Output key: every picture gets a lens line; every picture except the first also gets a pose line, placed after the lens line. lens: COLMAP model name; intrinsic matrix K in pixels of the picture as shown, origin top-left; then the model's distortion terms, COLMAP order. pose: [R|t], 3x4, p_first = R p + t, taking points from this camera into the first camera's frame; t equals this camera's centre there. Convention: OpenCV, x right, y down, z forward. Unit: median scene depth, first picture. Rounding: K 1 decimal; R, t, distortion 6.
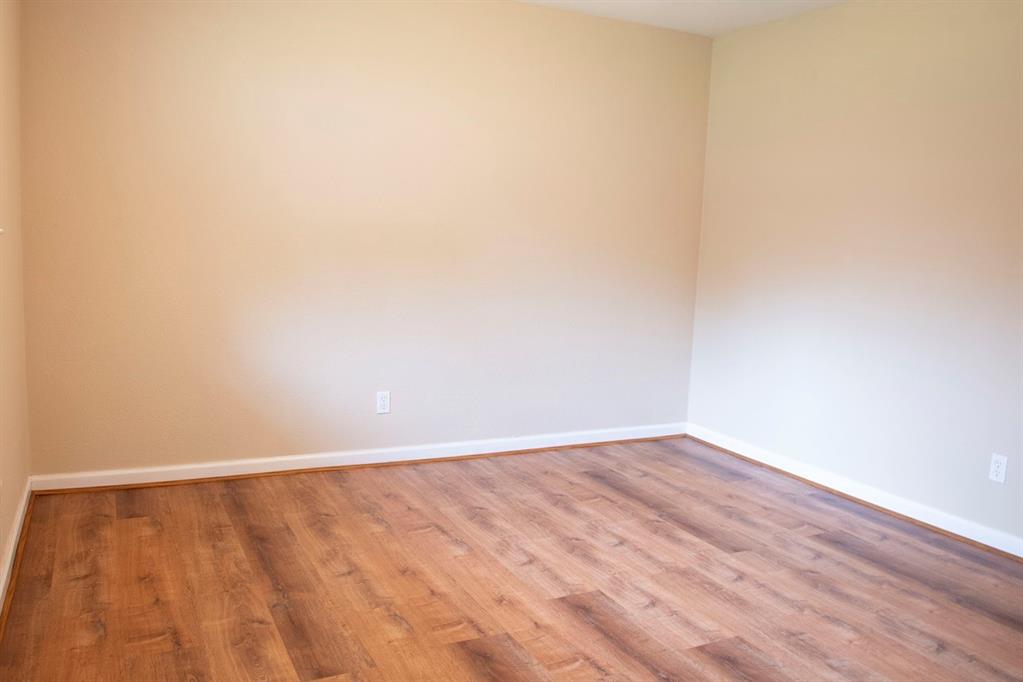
lens RADIAL K [[838.6, 0, 515.5], [0, 838.6, 334.2], [0, 0, 1]] dist [-0.116471, 0.076467]
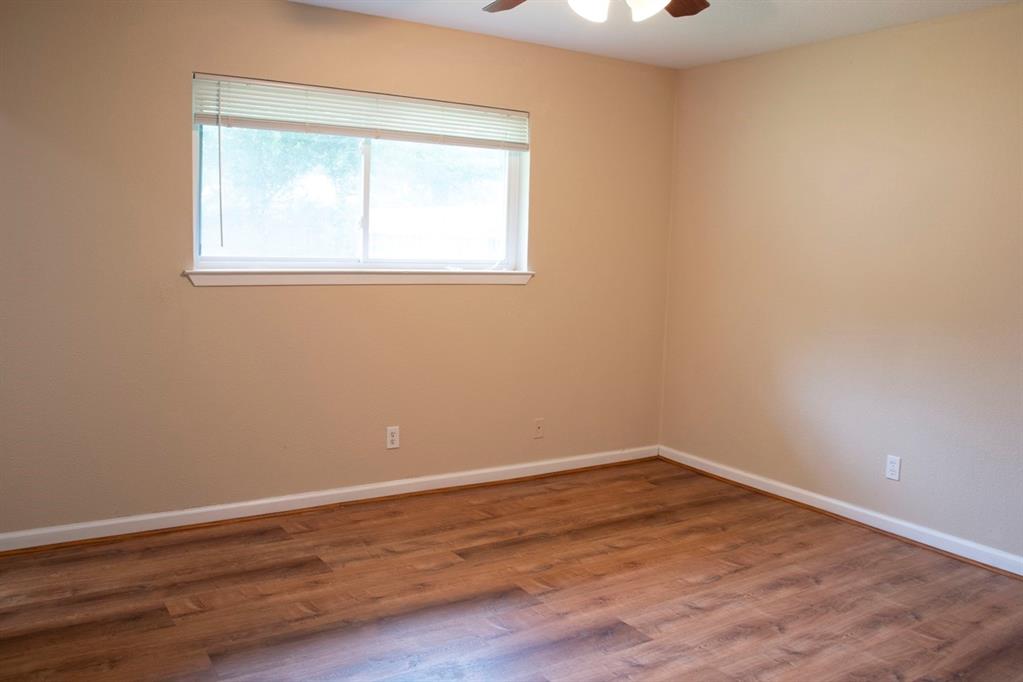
lens RADIAL K [[838.6, 0, 515.5], [0, 838.6, 334.2], [0, 0, 1]] dist [-0.116471, 0.076467]
pose [[0.102172, 0.073023, -0.992083, 0.895521], [-0.146234, 0.987570, 0.057631, -0.072985], [0.983960, 0.139188, 0.111581, 0.587097]]
